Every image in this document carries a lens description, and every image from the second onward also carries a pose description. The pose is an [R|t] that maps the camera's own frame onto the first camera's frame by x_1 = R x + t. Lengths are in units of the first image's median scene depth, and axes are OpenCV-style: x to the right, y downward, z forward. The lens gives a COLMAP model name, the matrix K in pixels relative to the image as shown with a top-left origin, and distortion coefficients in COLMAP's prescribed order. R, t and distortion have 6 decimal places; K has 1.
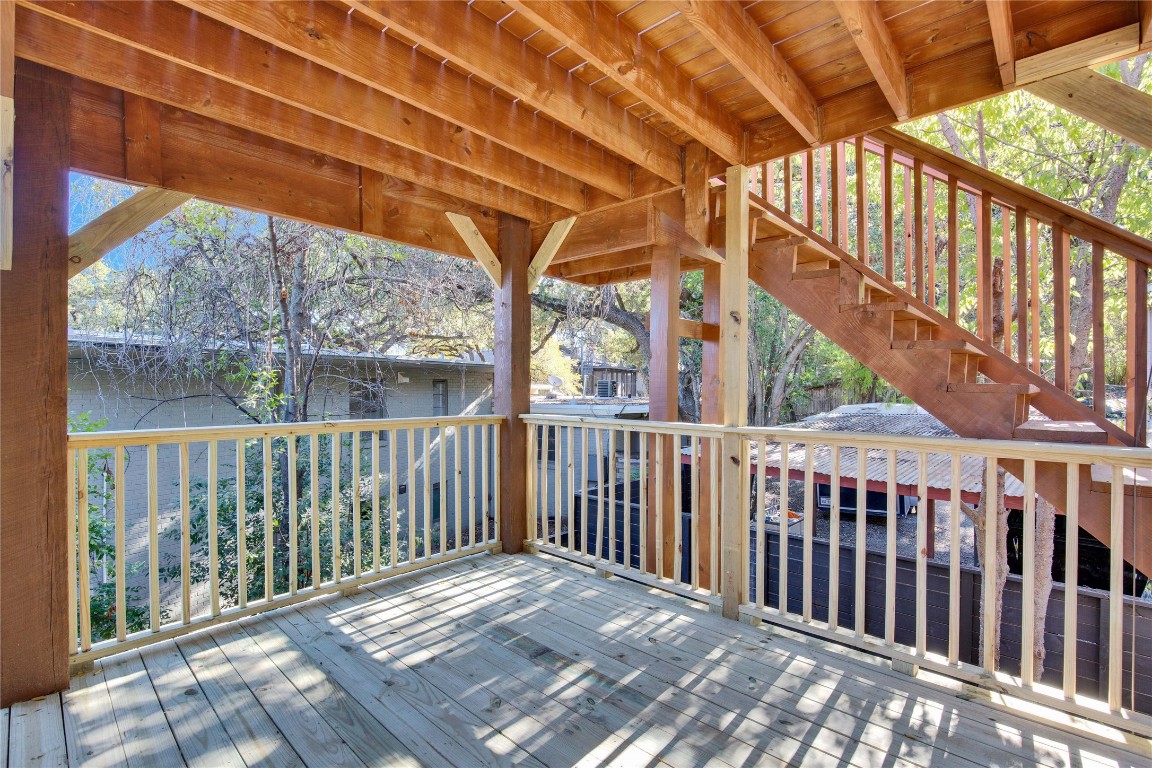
lens RADIAL K [[564.4, 0, 576.0], [0, 564.4, 384.0], [0, 0, 1]] dist [-0.032093, 0.012697]
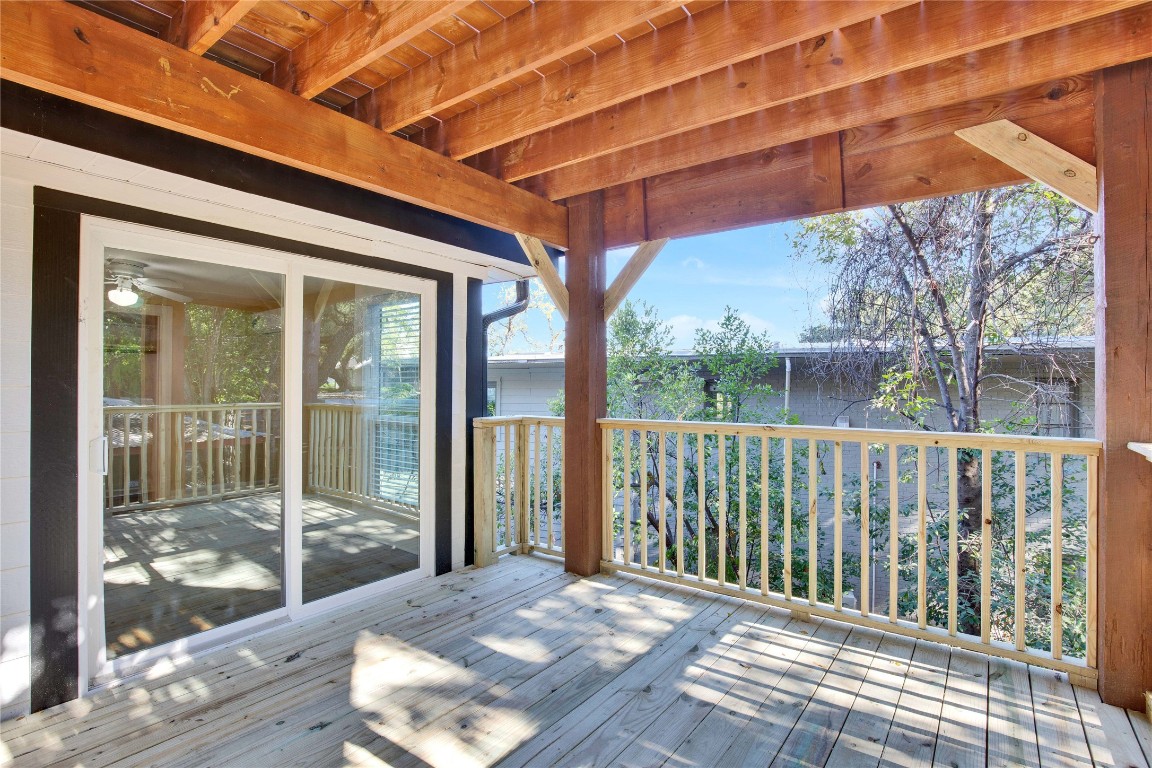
lens RADIAL K [[539.3, 0, 576.0], [0, 539.3, 384.0], [0, 0, 1]] dist [-0.033304, 0.009790]
pose [[0.083348, -0.006198, -0.996501, 0.463485], [0.001945, 0.999980, -0.006057, 0.002377], [0.996519, -0.001434, 0.083358, 0.619041]]
